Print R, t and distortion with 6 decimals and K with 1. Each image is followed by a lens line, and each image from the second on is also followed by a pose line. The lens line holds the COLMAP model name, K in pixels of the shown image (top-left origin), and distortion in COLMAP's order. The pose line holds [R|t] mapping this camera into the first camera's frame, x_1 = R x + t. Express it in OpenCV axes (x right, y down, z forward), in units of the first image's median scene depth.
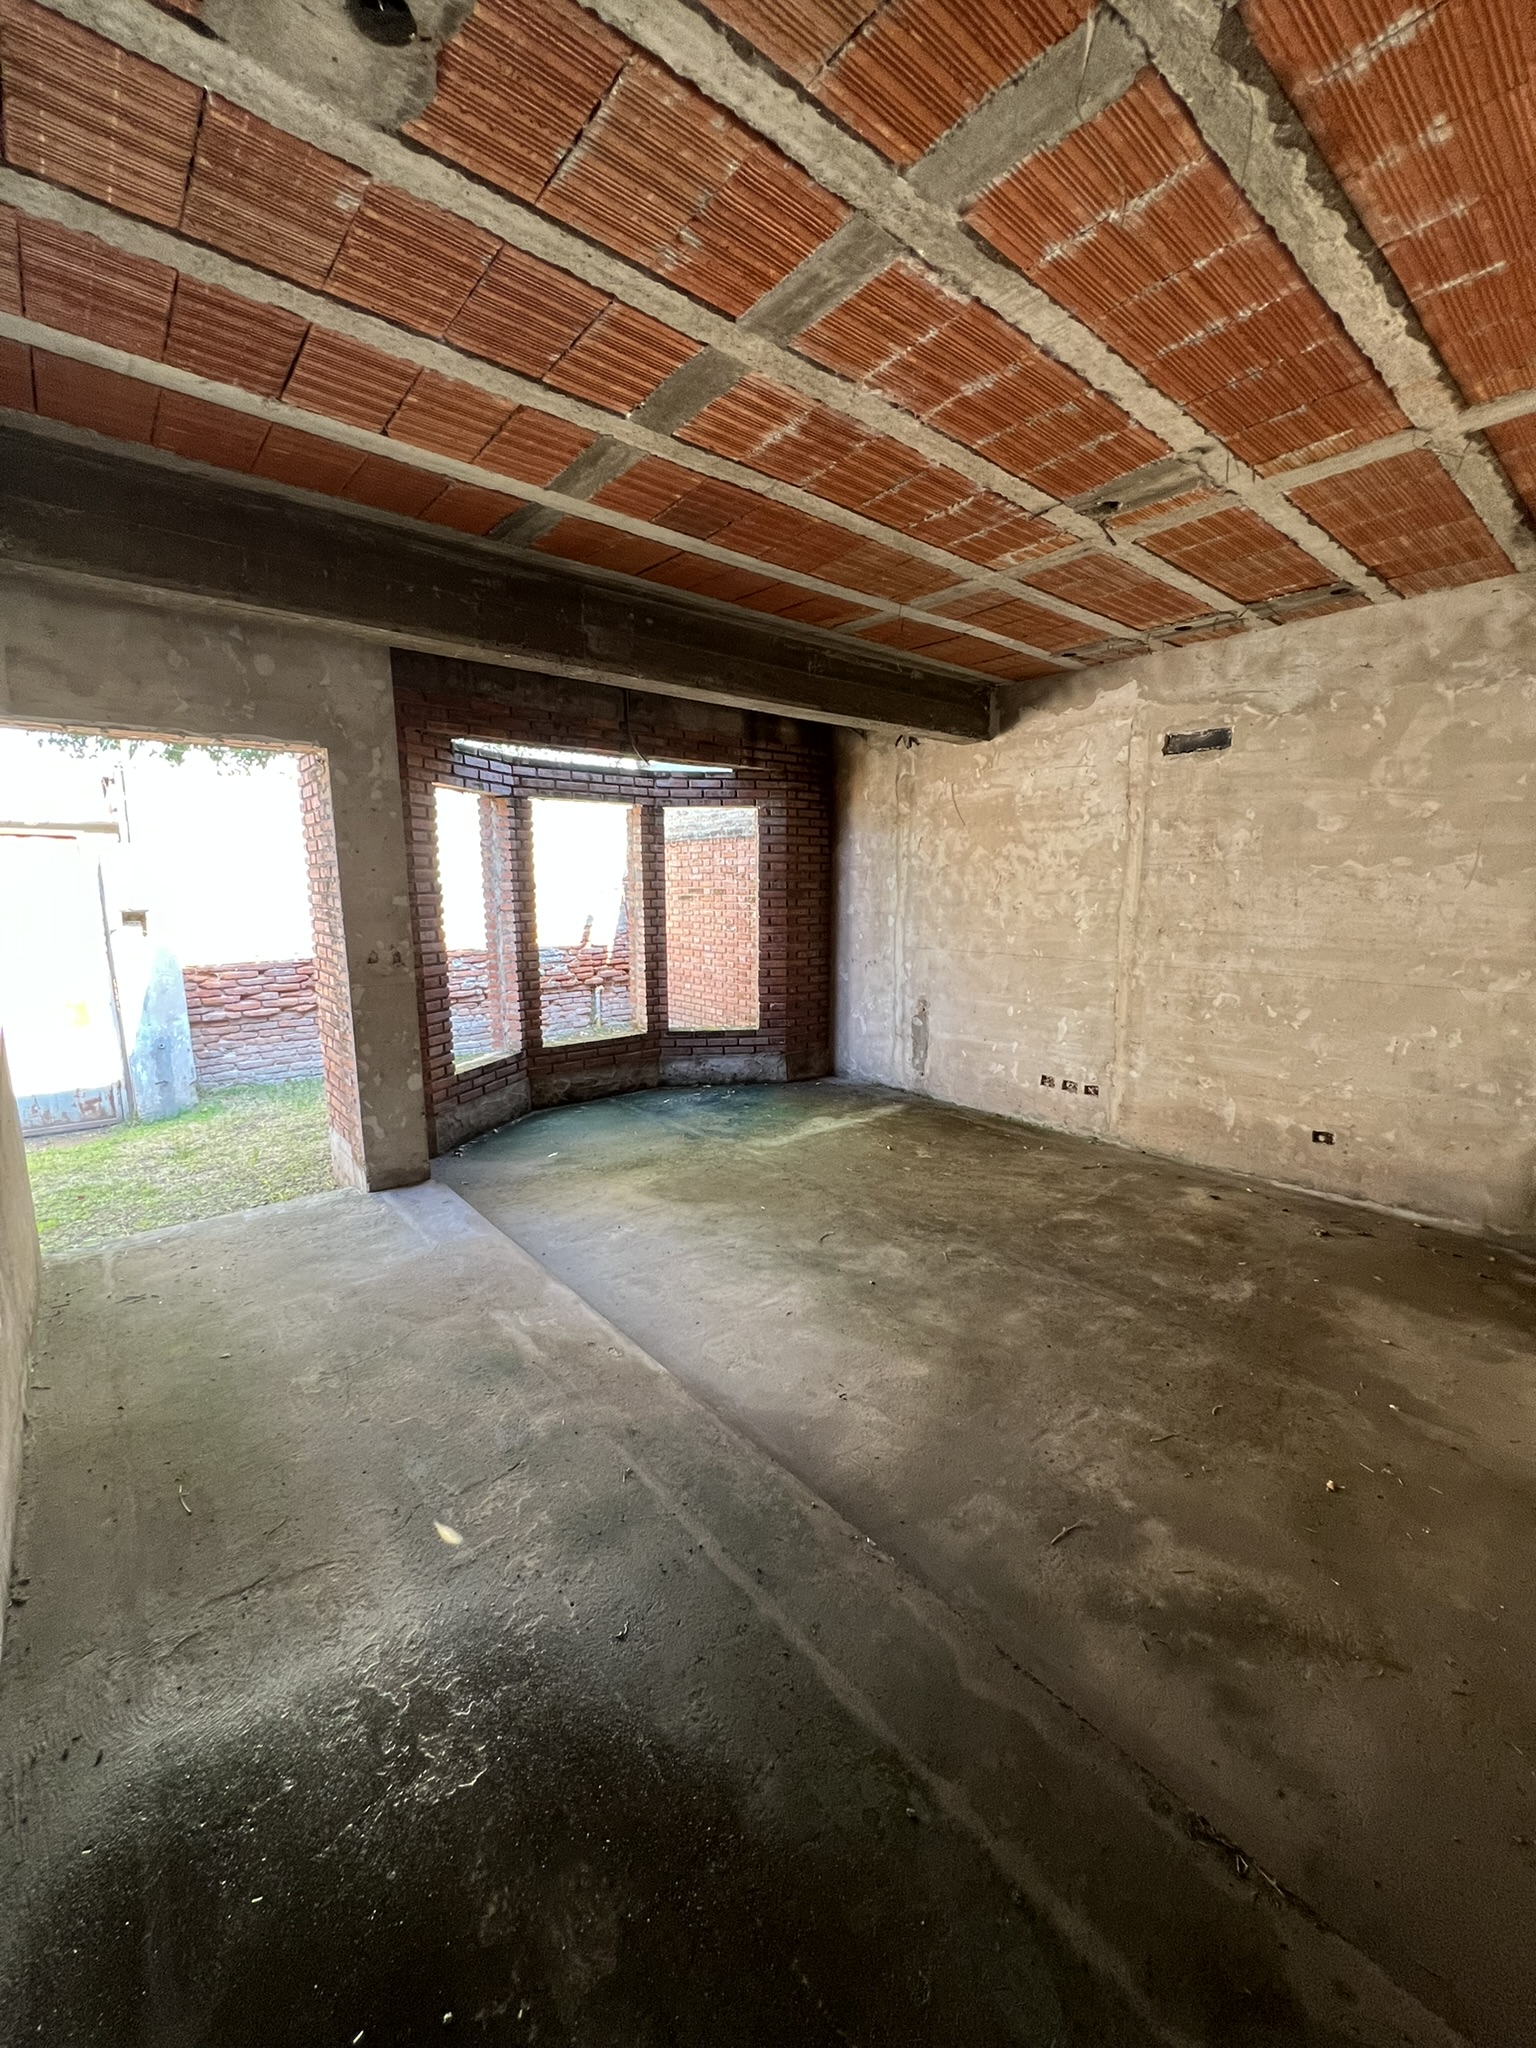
lens RADIAL K [[819.0, 0, 773.7], [0, 819.0, 1025.5], [0, 0, 1]] dist [-0.004467, -0.000186]
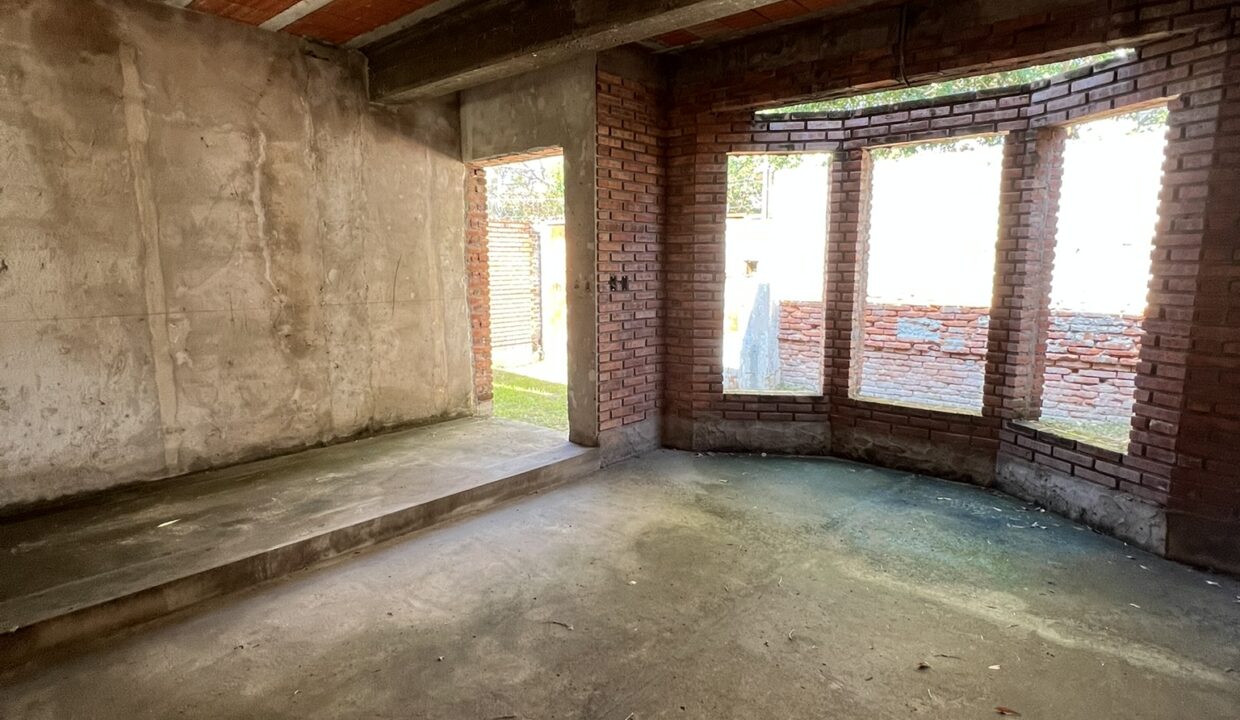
lens RADIAL K [[660.0, 0, 622.5], [0, 660.0, 359.7], [0, 0, 1]] dist [-0.004226, -0.000026]
pose [[0.145784, 0.147976, -0.978187, 0.456666], [-0.168567, 0.978007, 0.122827, -0.071324], [0.974850, 0.146984, 0.167522, 0.583201]]
